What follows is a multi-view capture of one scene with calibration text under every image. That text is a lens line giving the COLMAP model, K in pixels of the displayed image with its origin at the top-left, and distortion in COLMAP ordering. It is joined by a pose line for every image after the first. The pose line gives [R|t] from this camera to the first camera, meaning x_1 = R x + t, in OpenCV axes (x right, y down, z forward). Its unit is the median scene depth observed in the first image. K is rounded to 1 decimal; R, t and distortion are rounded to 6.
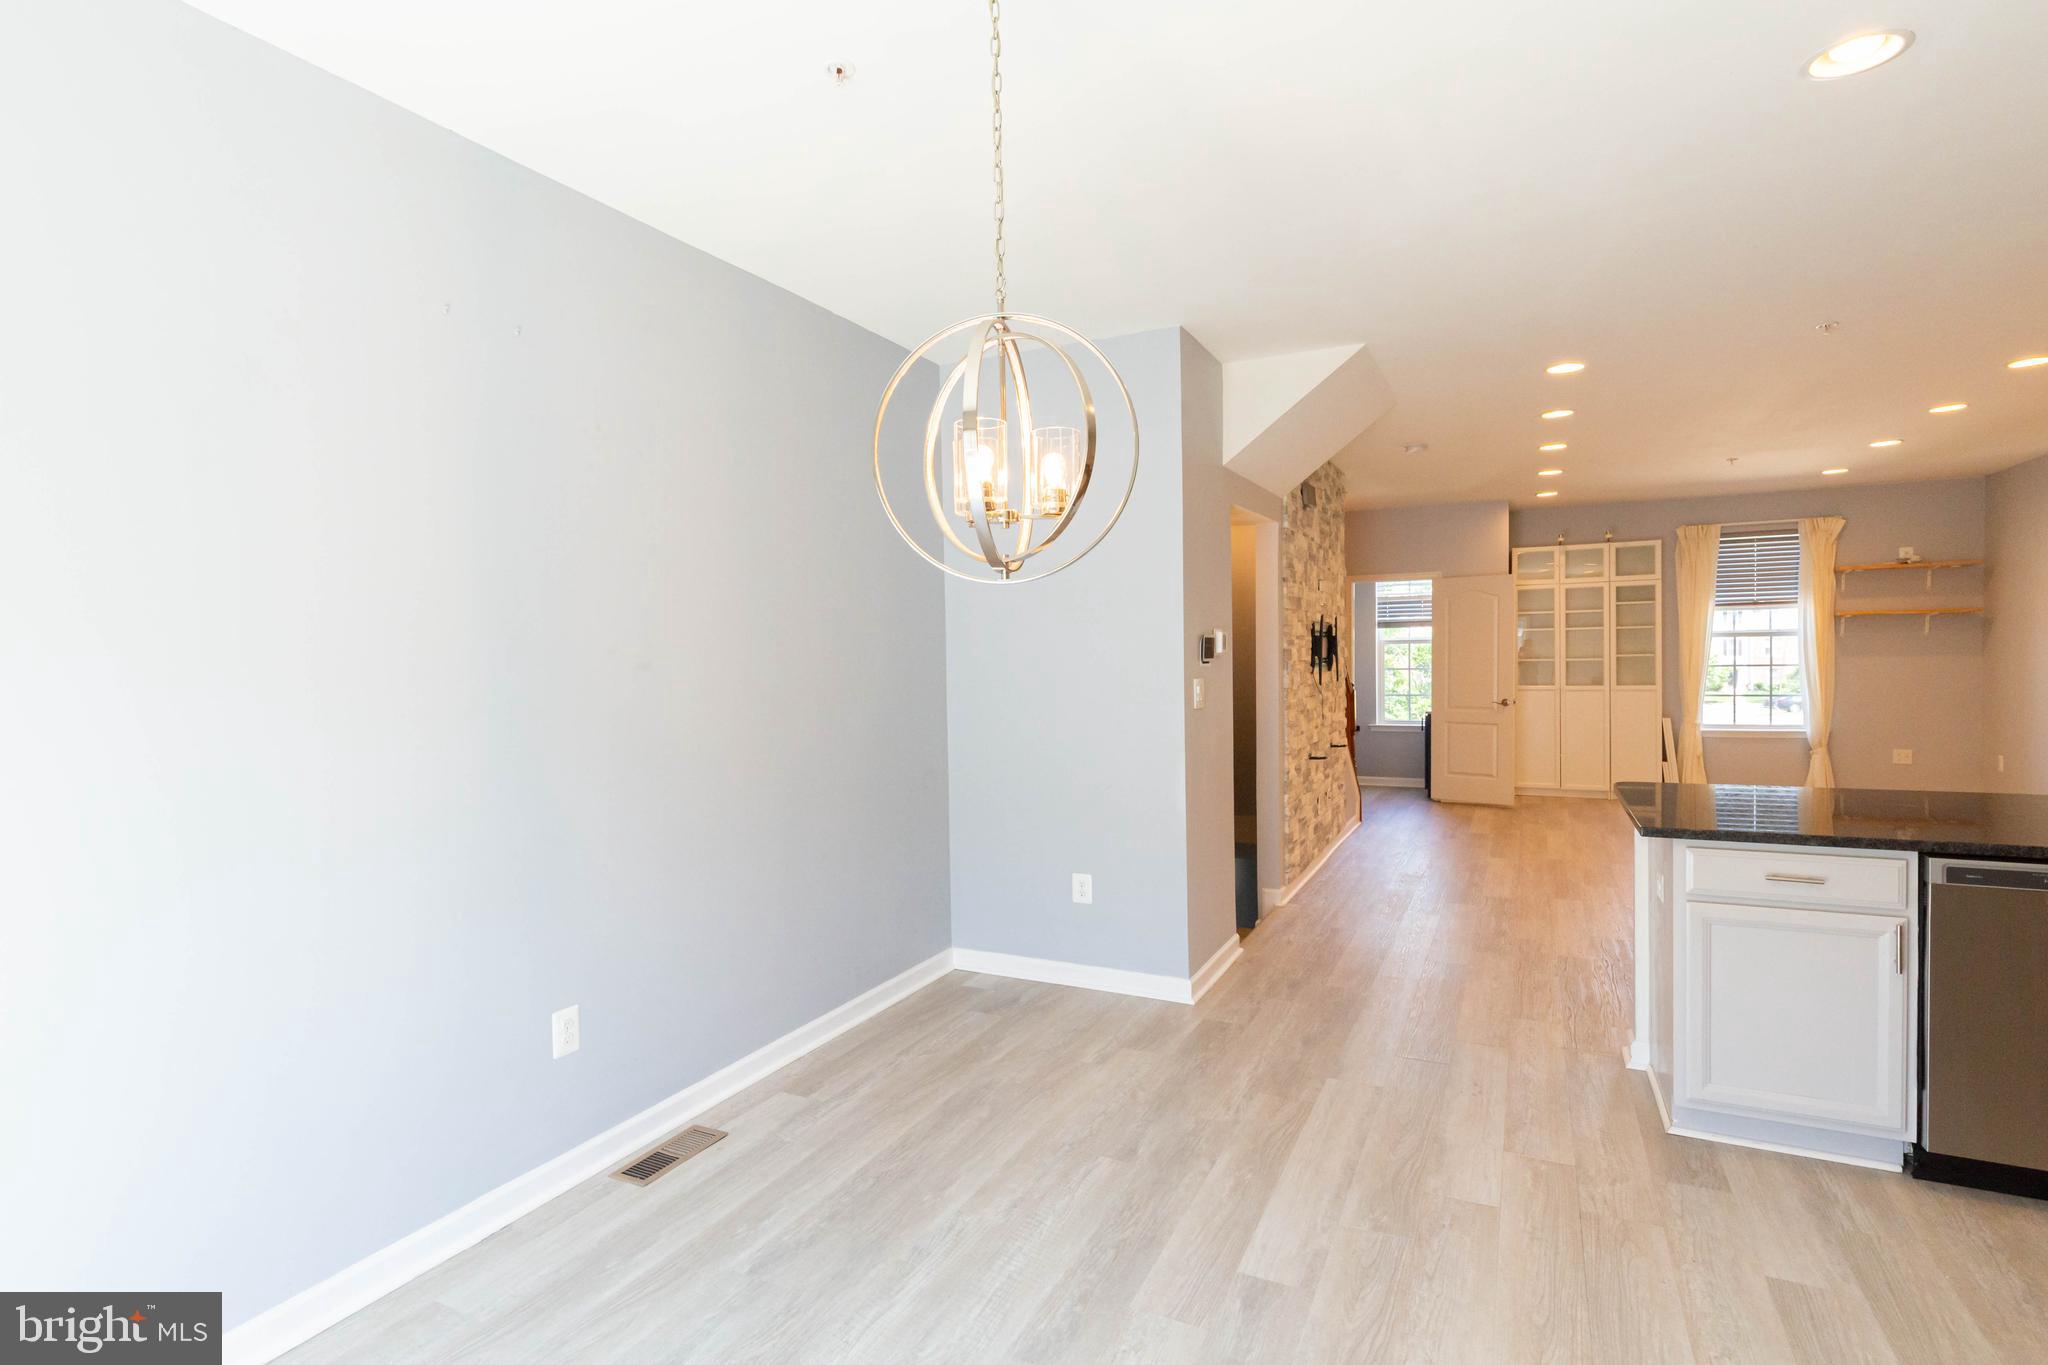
lens RADIAL K [[1018.2, 0, 998.6], [0, 1018.2, 688.4], [0, 0, 1]] dist [0.008570, -0.003760]
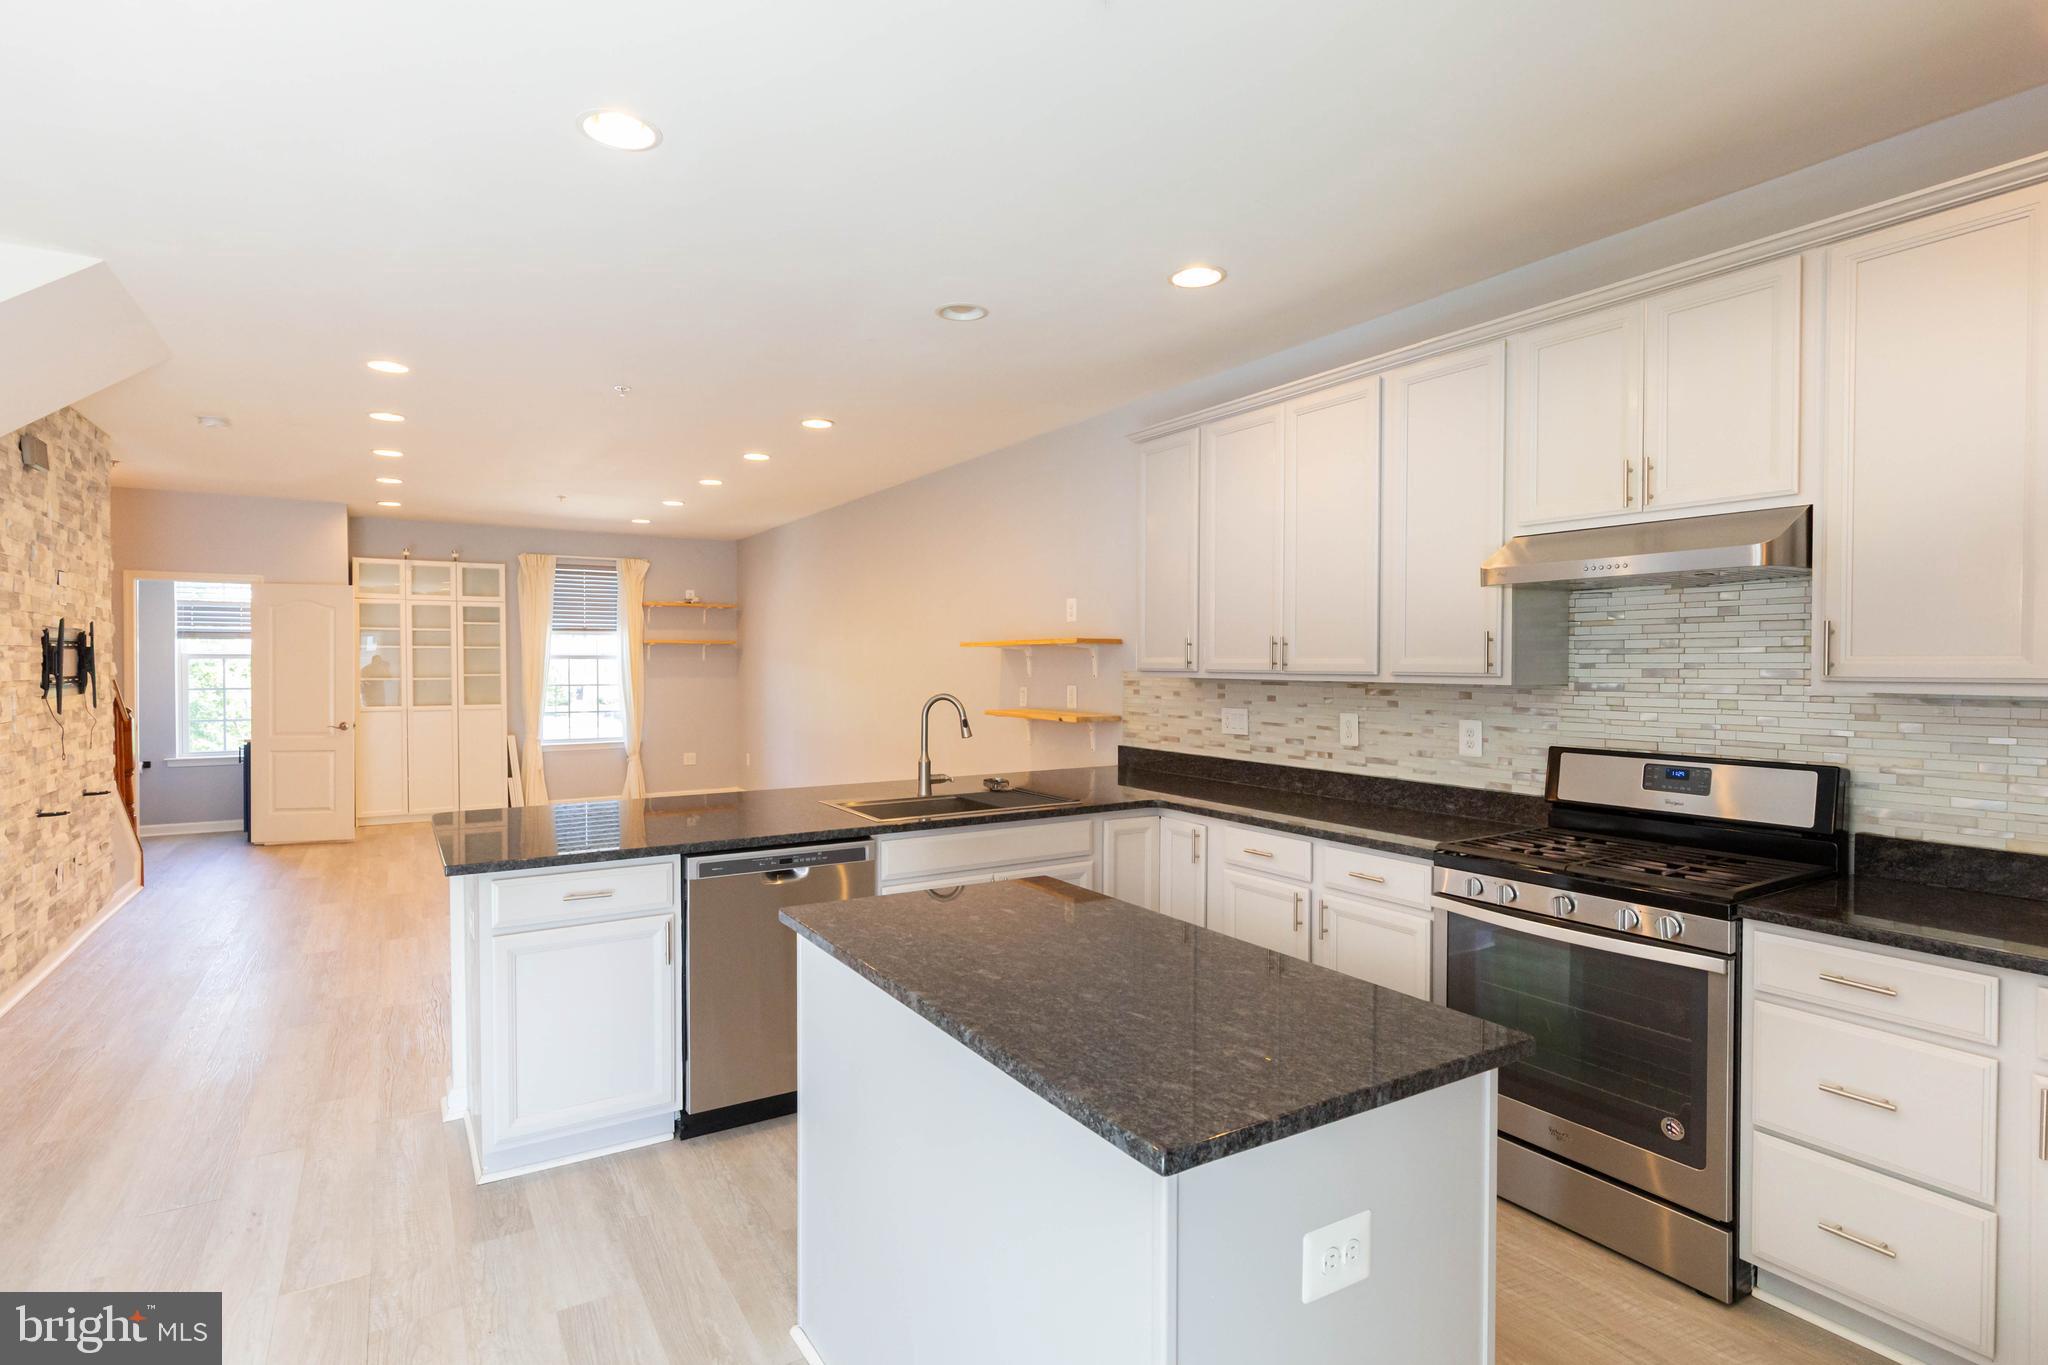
lens RADIAL K [[1018.2, 0, 1019.1], [0, 1018.2, 675.6], [0, 0, 1]] dist [0.008570, -0.003760]
pose [[0.513757, 0.006811, 0.857908, 0.038156], [0.018445, 0.999650, -0.018982, -0.003833], [-0.857737, 0.025576, 0.513452, 0.027972]]
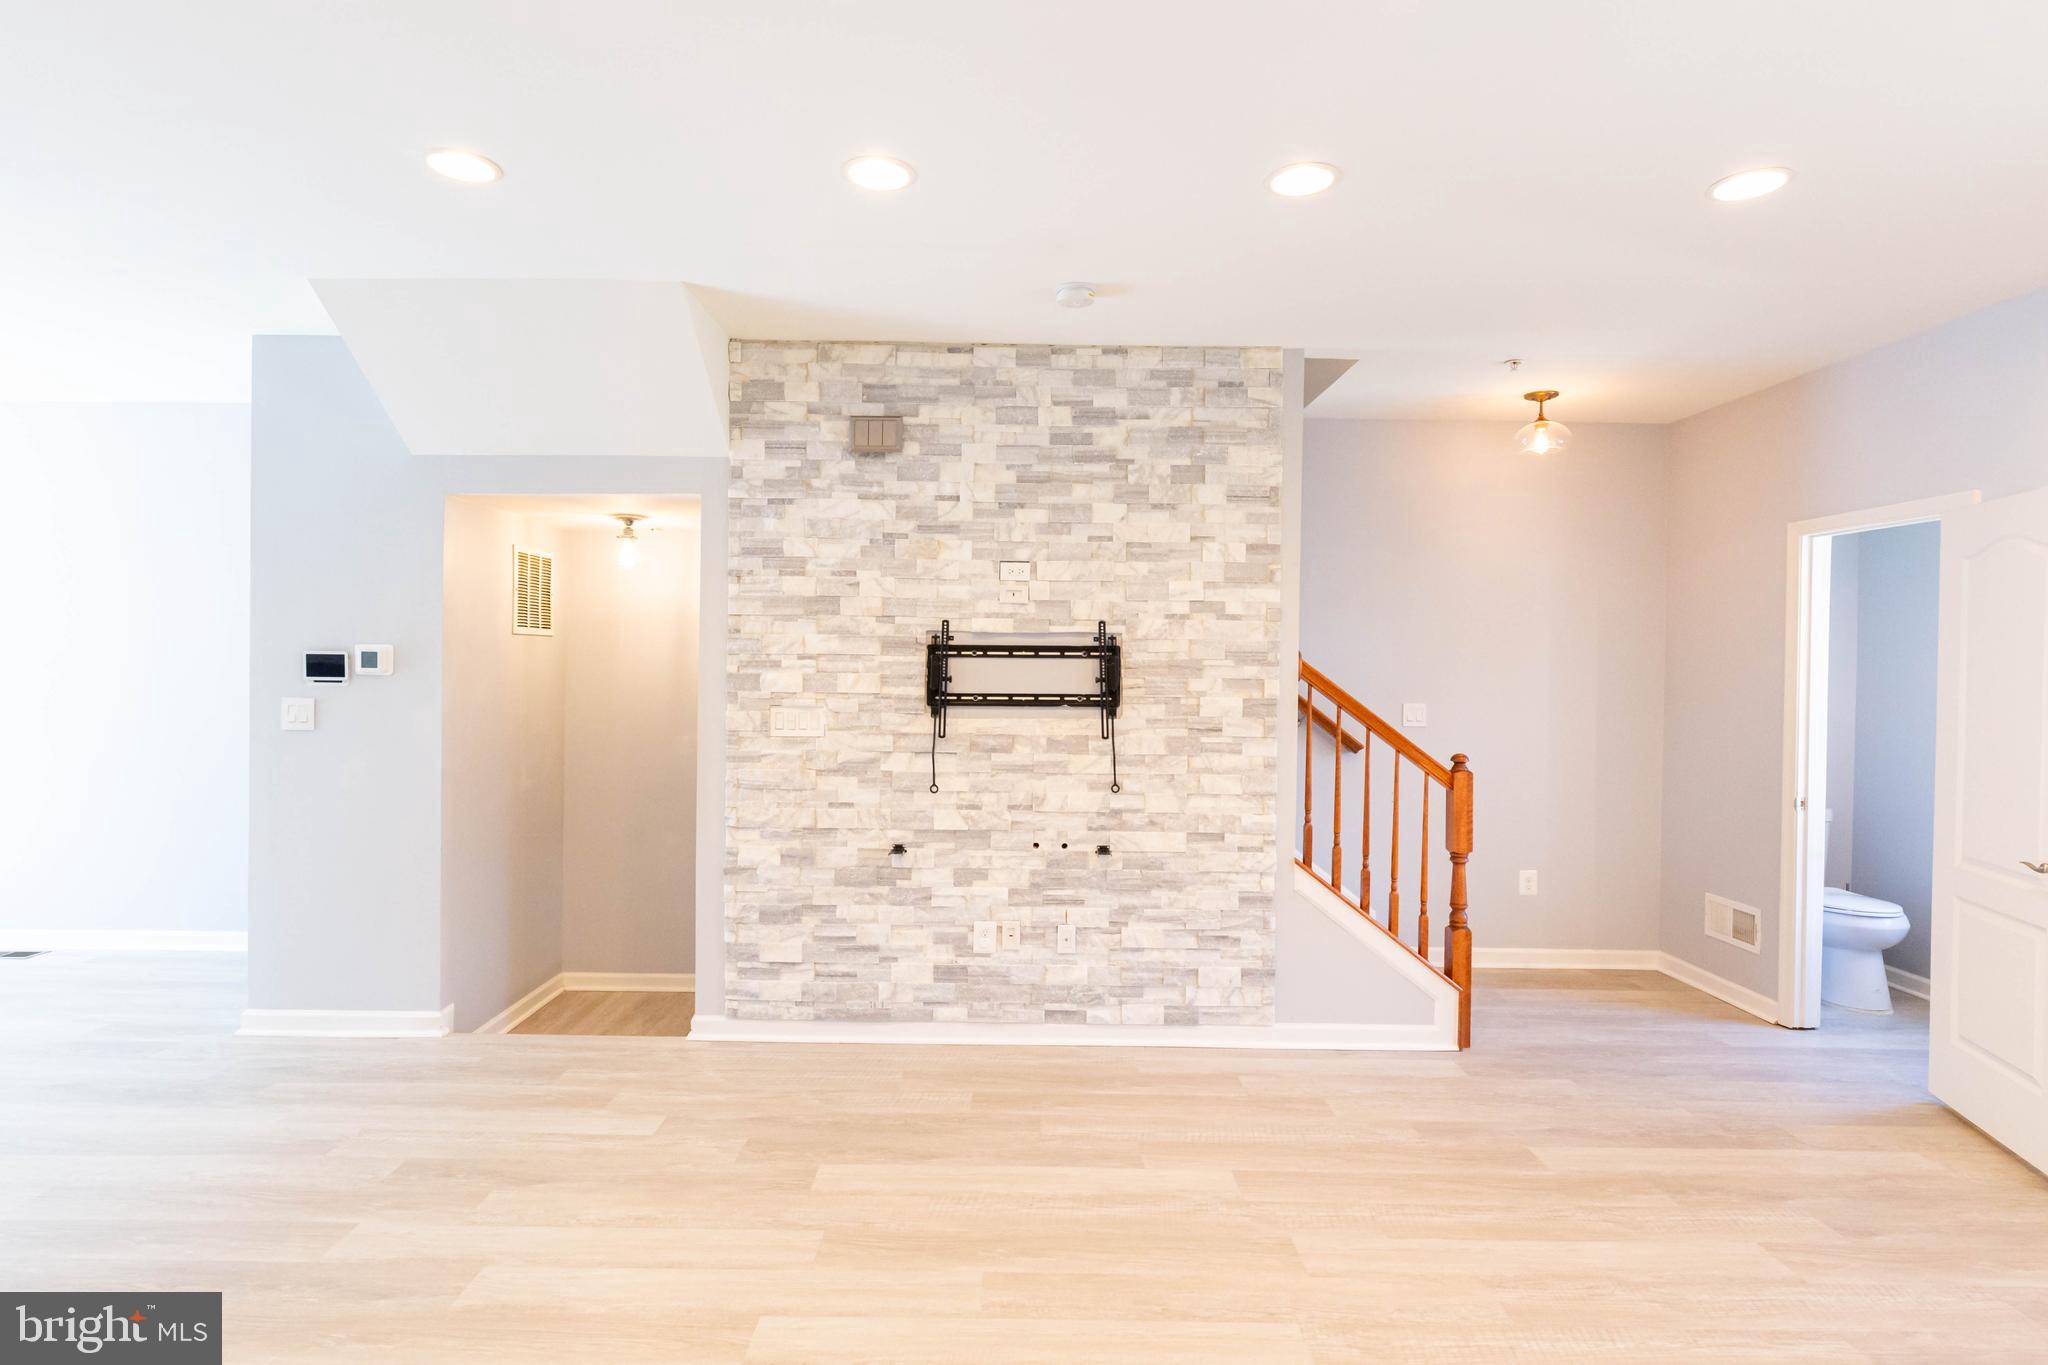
lens RADIAL K [[1018.2, 0, 1015.7], [0, 1018.2, 672.4], [0, 0, 1]] dist [0.008570, -0.003760]
pose [[0.466962, 0.030281, -0.883759, 0.864488], [-0.050662, 0.998688, 0.007450, -0.047755], [0.882825, 0.041294, 0.467883, 0.748889]]
